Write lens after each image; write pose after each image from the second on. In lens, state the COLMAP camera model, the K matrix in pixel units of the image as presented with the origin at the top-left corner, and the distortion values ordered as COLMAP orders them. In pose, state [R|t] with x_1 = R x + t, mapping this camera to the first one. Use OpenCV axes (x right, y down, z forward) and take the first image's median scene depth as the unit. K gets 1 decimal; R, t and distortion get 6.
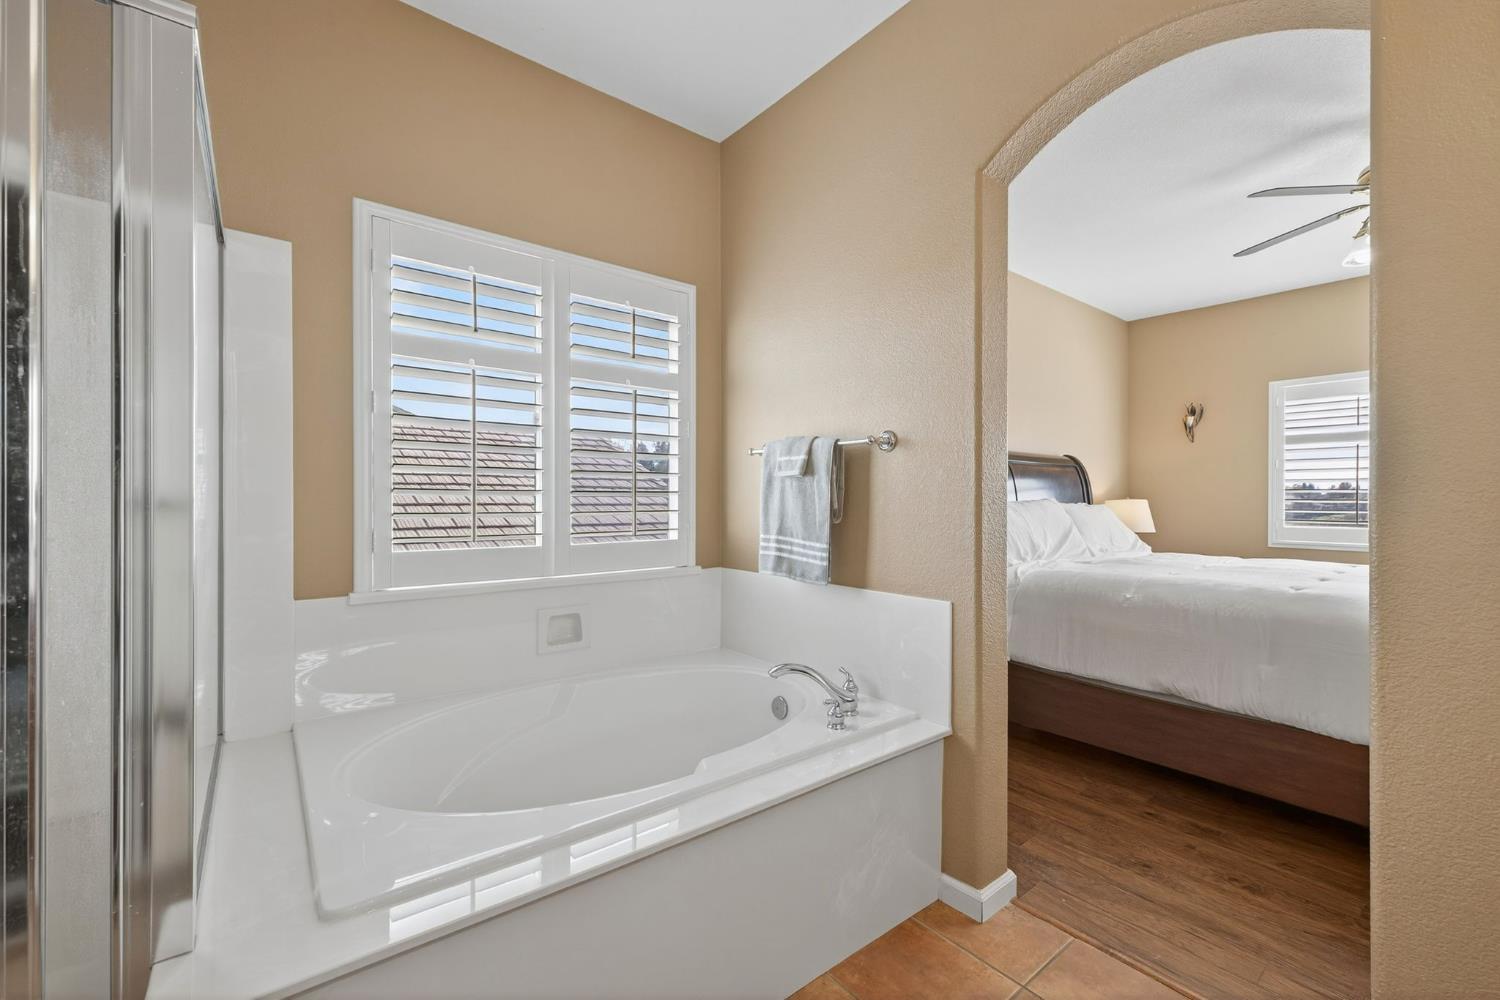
lens RADIAL K [[626.2, 0, 755.0], [0, 626.2, 500.9], [0, 0, 1]] dist [0.000794, 0.000247]
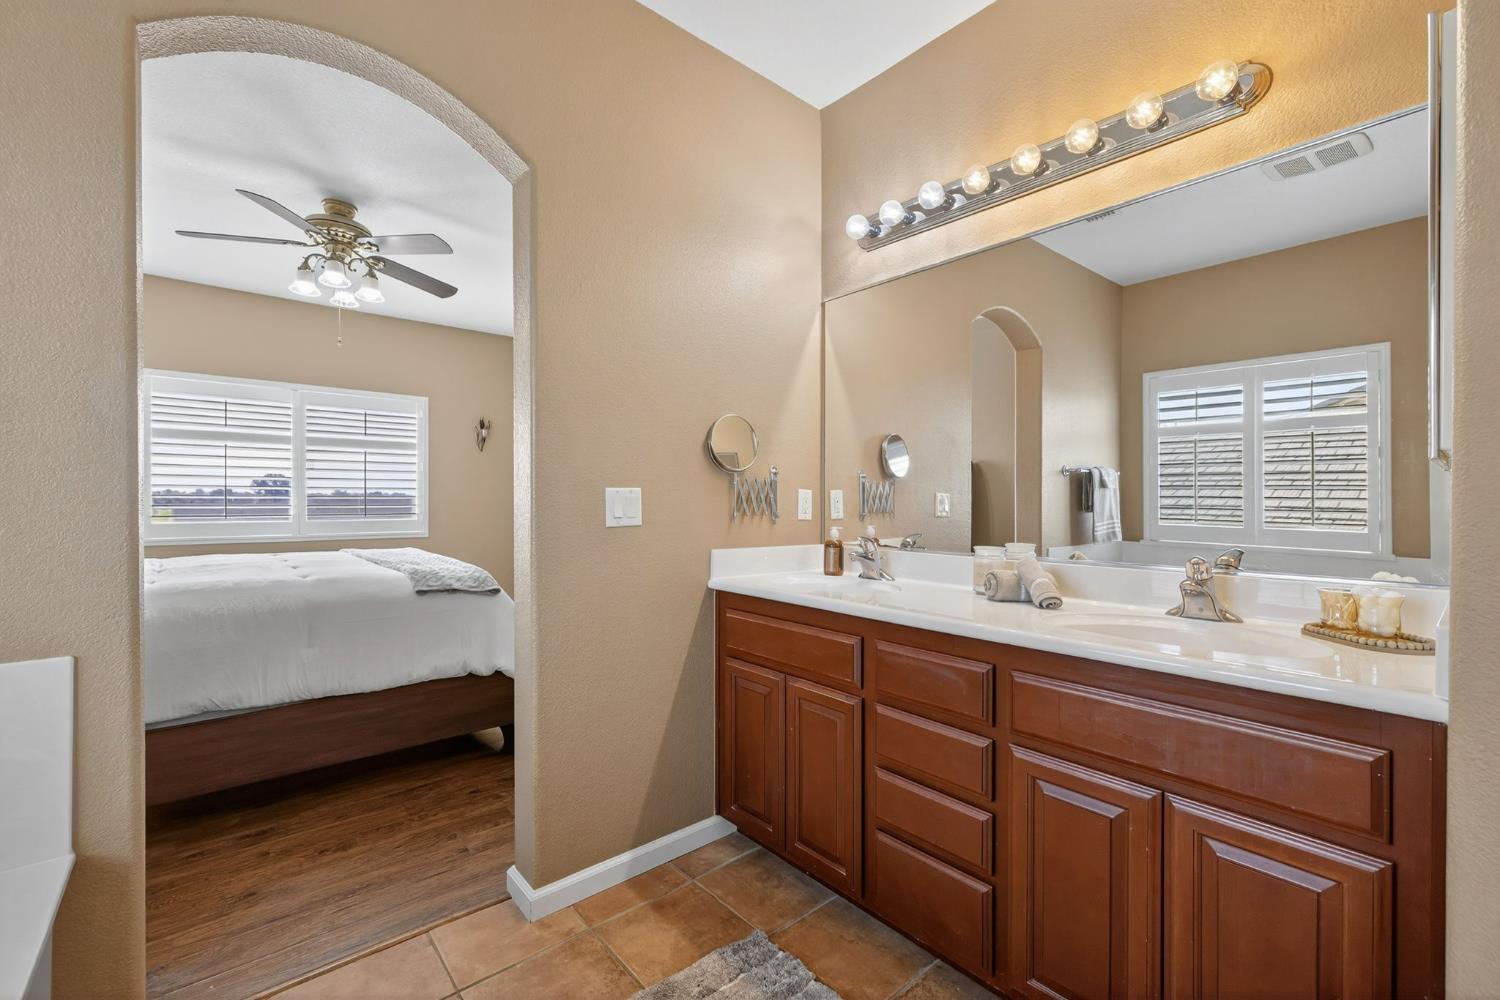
lens RADIAL K [[626.2, 0, 754.2], [0, 626.2, 497.8], [0, 0, 1]] dist [0.000794, 0.000247]
pose [[-0.035667, -0.004489, 0.999354, -0.315865], [0.002590, 0.999986, 0.004584, -0.001463], [-0.999360, 0.002752, -0.035655, 0.291829]]
